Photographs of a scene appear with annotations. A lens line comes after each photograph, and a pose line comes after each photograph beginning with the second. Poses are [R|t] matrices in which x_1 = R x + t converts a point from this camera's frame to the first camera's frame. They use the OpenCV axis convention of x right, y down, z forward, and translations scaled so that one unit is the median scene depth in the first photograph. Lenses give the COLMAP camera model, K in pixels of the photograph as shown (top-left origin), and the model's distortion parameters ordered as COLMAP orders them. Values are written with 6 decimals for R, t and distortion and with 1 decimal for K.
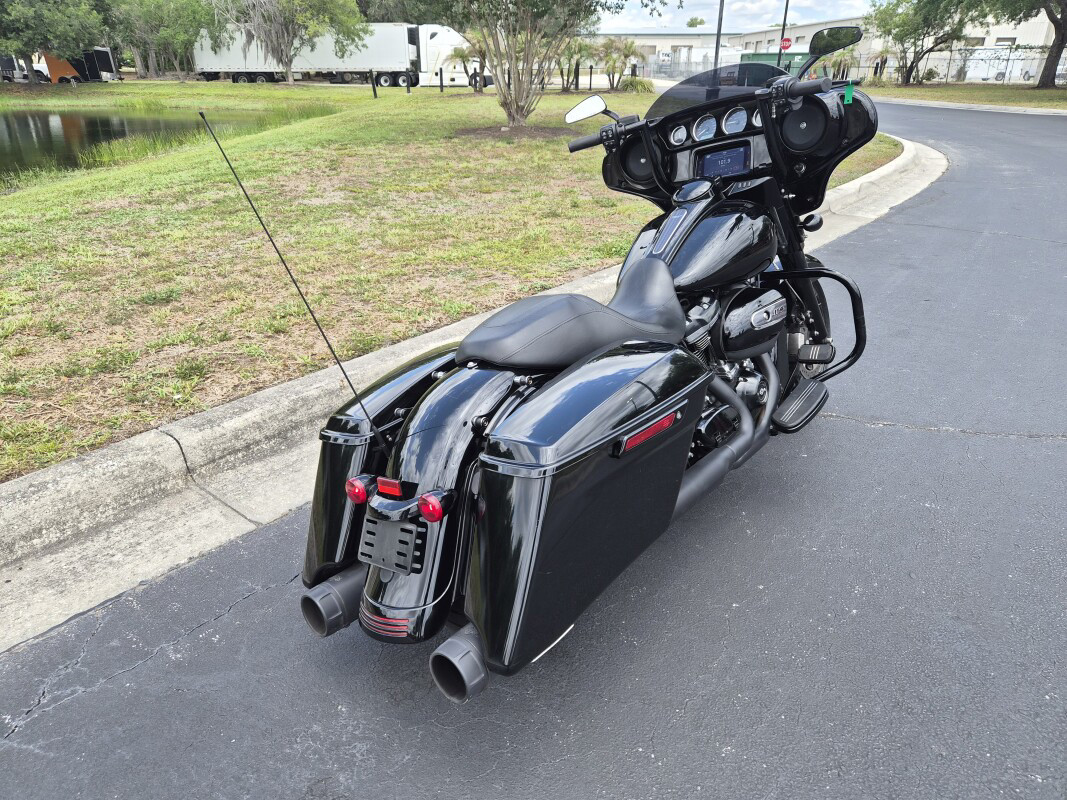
lens RADIAL K [[716.6, 0, 522.7], [0, 716.6, 396.2], [0, 0, 1]] dist [0.057306, -0.045893]
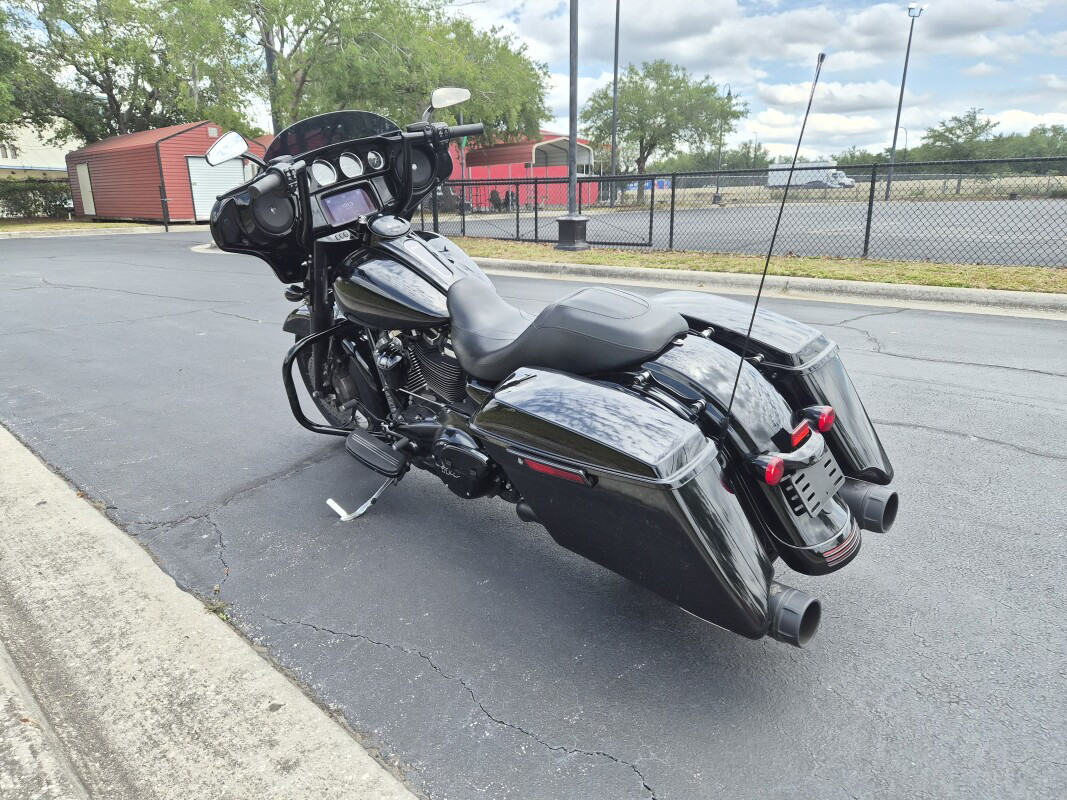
lens RADIAL K [[716.6, 0, 523.0], [0, 716.6, 392.6], [0, 0, 1]] dist [0.057306, -0.045893]
pose [[0.074529, -0.264061, 0.961622, -0.122915], [0.430357, 0.878402, 0.207855, -0.032231], [-0.899577, 0.398349, 0.179107, 0.115012]]
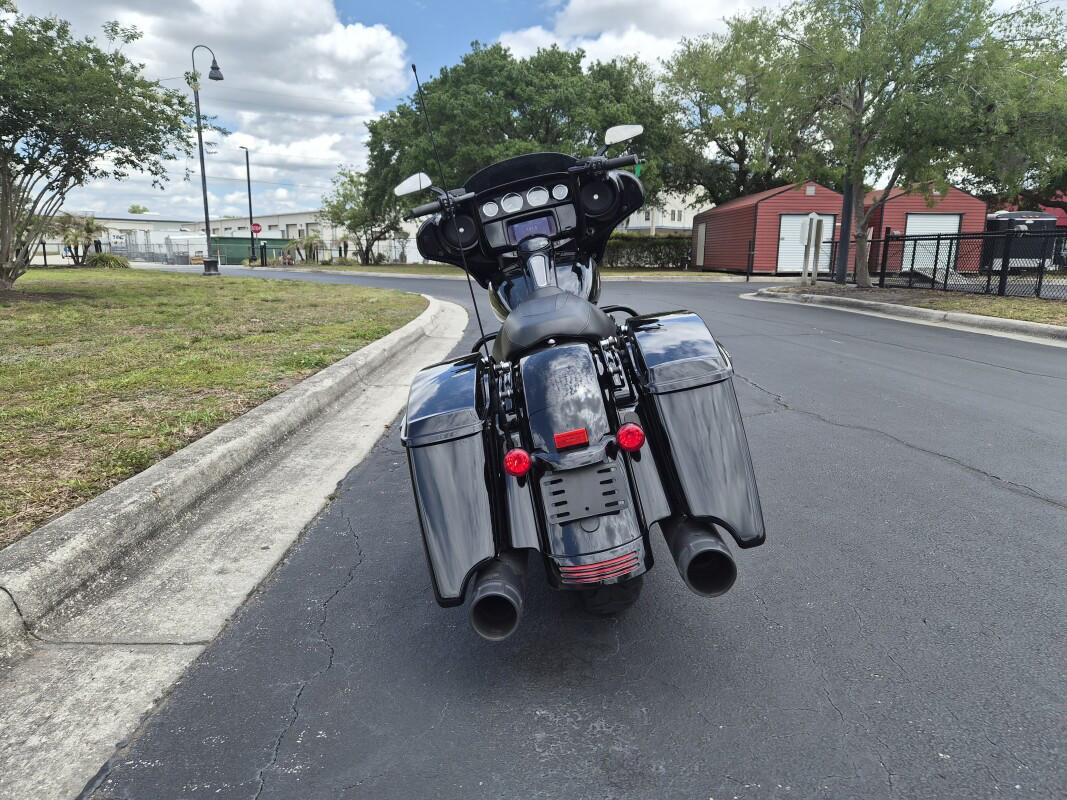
lens RADIAL K [[716.6, 0, 534.0], [0, 716.6, 385.2], [0, 0, 1]] dist [0.057306, -0.045893]
pose [[0.763157, -0.107602, 0.637191, -0.087380], [0.260362, 0.953664, -0.150789, 0.019509], [-0.591441, 0.280976, 0.755811, 0.023239]]
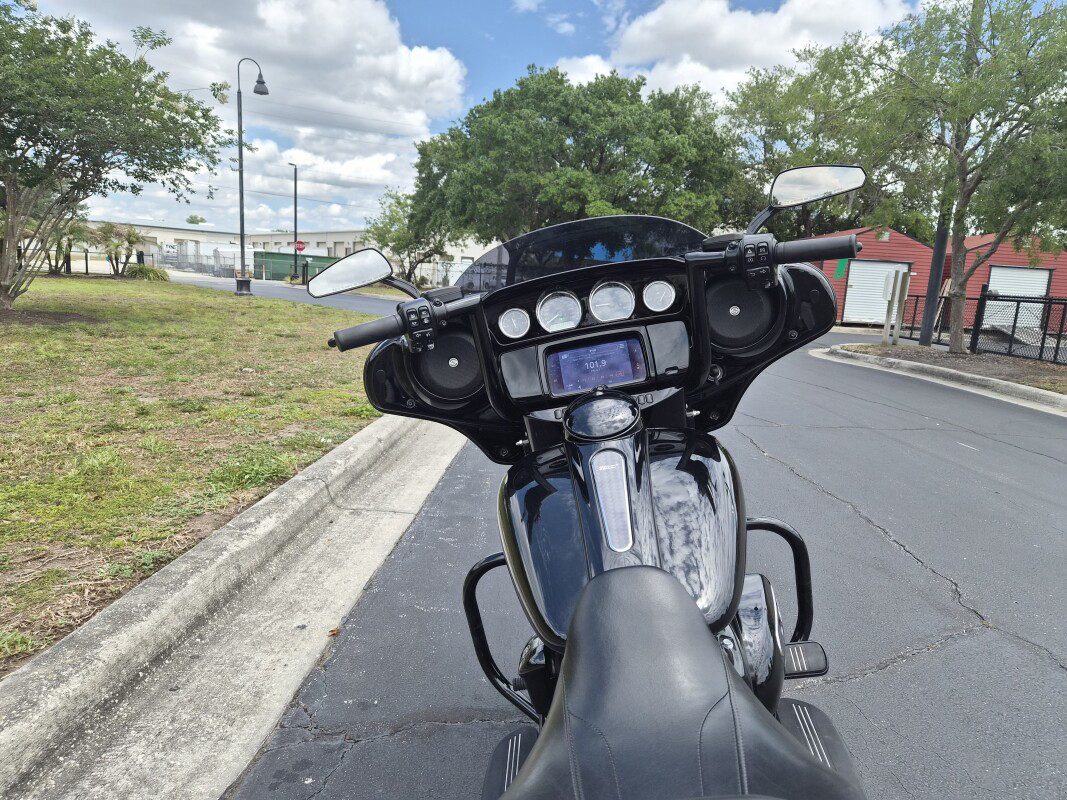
lens RADIAL K [[716.6, 0, 533.8], [0, 716.6, 395.4], [0, 0, 1]] dist [0.057306, -0.045893]
pose [[0.800174, -0.048399, 0.597812, -0.021094], [0.194752, 0.963696, -0.182654, -0.032460], [-0.567268, 0.262580, 0.780550, 0.092140]]
